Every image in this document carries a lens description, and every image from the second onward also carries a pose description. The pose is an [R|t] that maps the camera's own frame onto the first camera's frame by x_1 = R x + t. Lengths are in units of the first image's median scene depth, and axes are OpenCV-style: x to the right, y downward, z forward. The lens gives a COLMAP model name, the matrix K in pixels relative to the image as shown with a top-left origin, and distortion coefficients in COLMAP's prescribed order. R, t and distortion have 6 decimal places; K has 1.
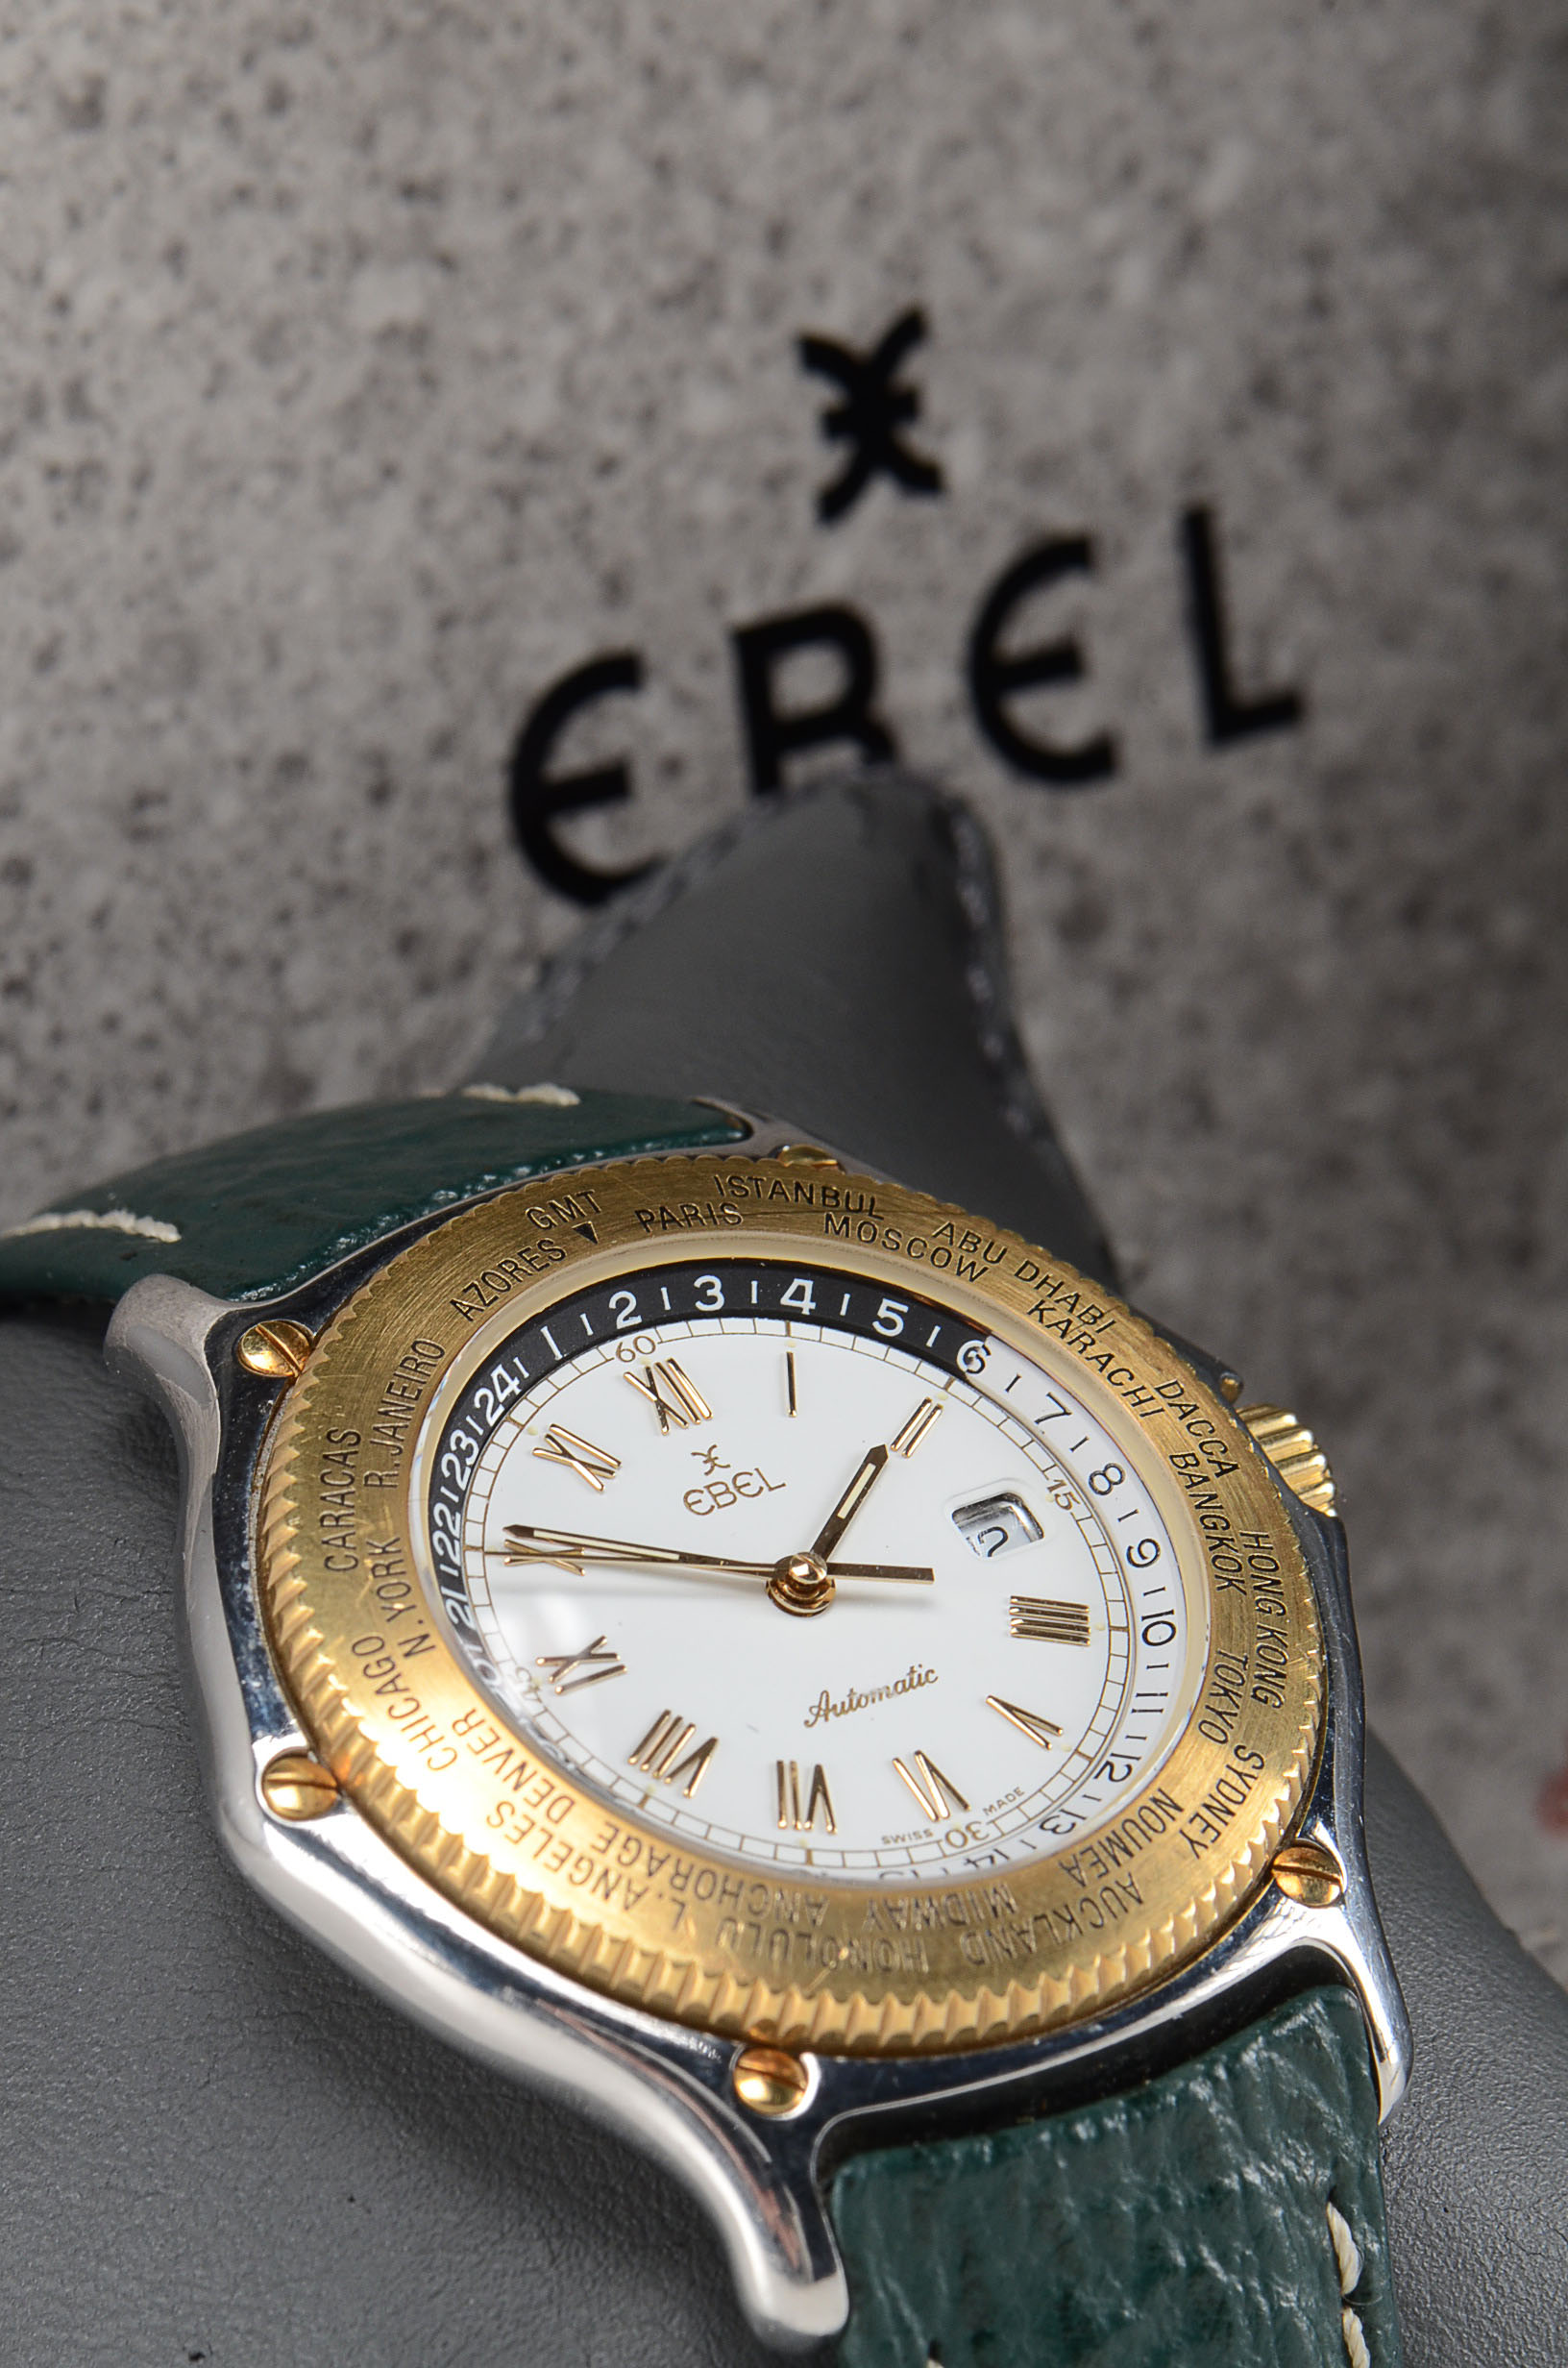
lens RADIAL K [[15469.0, 0, 784.0], [0, 15469.0, 1184.0], [0, 0, 1]] dist [-0.124959, -15.919522]
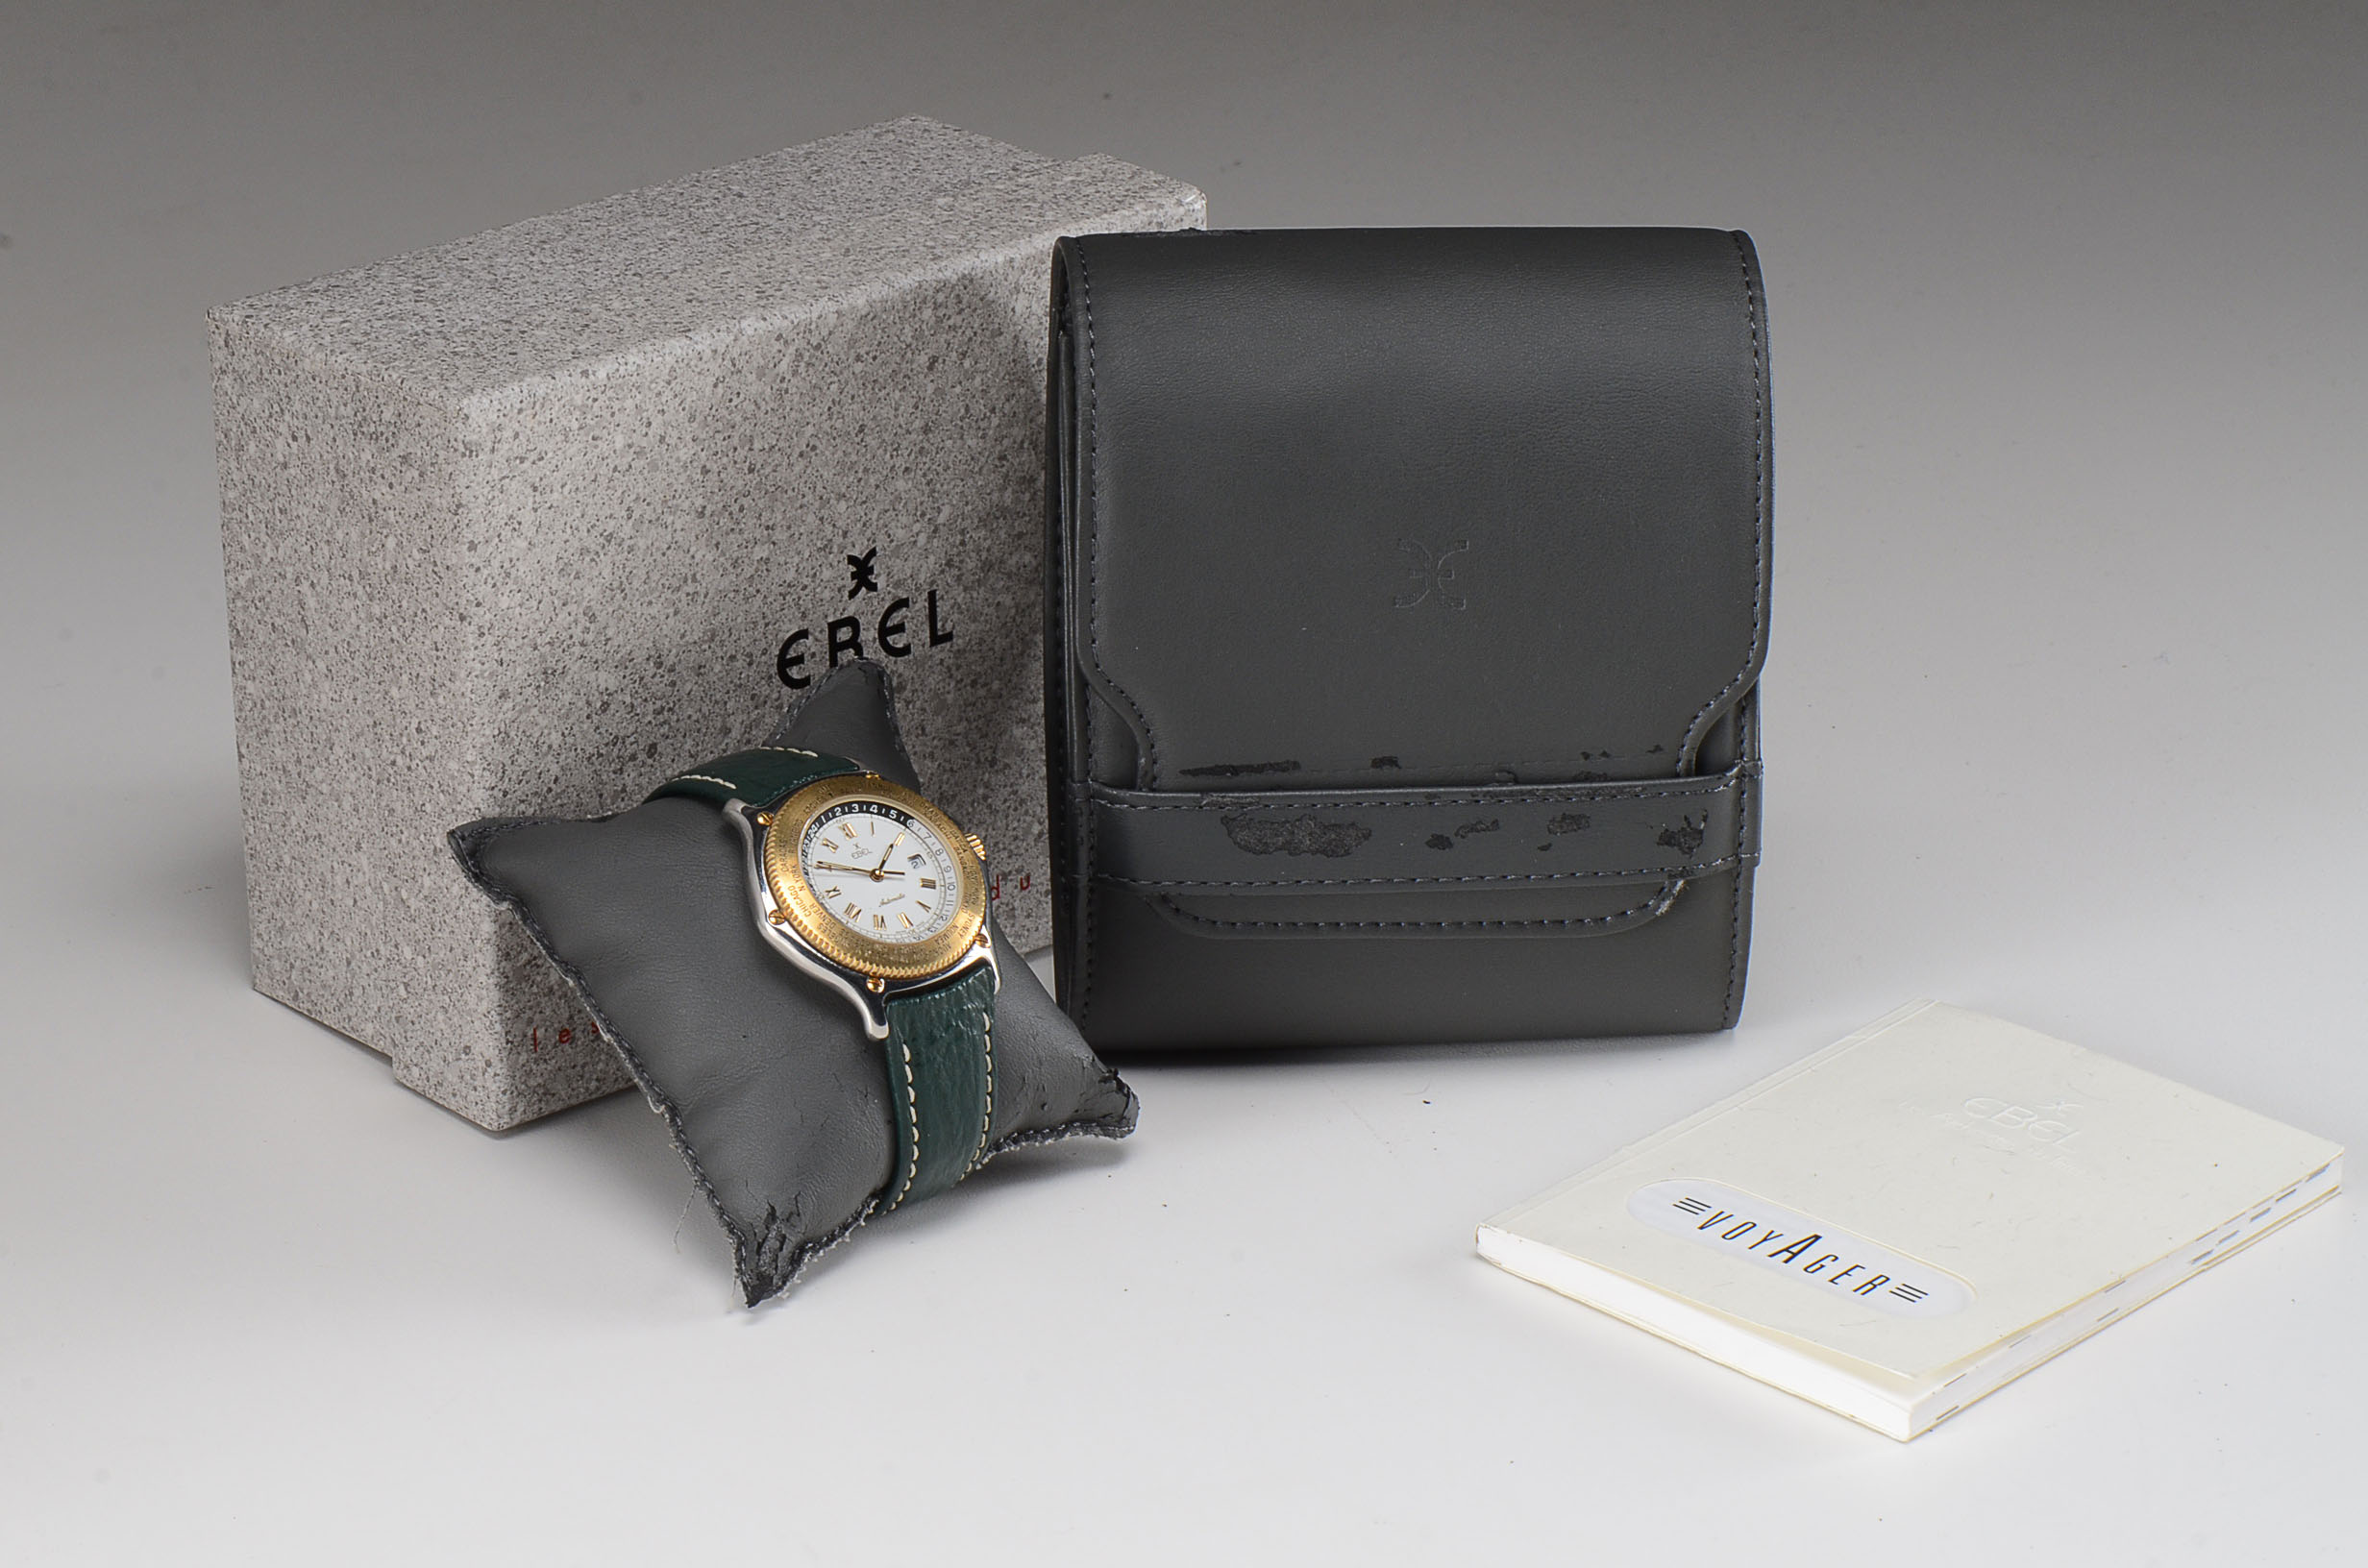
lens RADIAL K [[15469.0, 0, 1184.0], [0, 15469.0, 784.0], [0, 0, 1]] dist [-0.124959, -15.919522]
pose [[0.989724, 0.040131, 0.137241, -0.499477], [-0.052295, 0.994903, 0.086210, -0.371808], [-0.133082, -0.092502, 0.986779, -3.286976]]
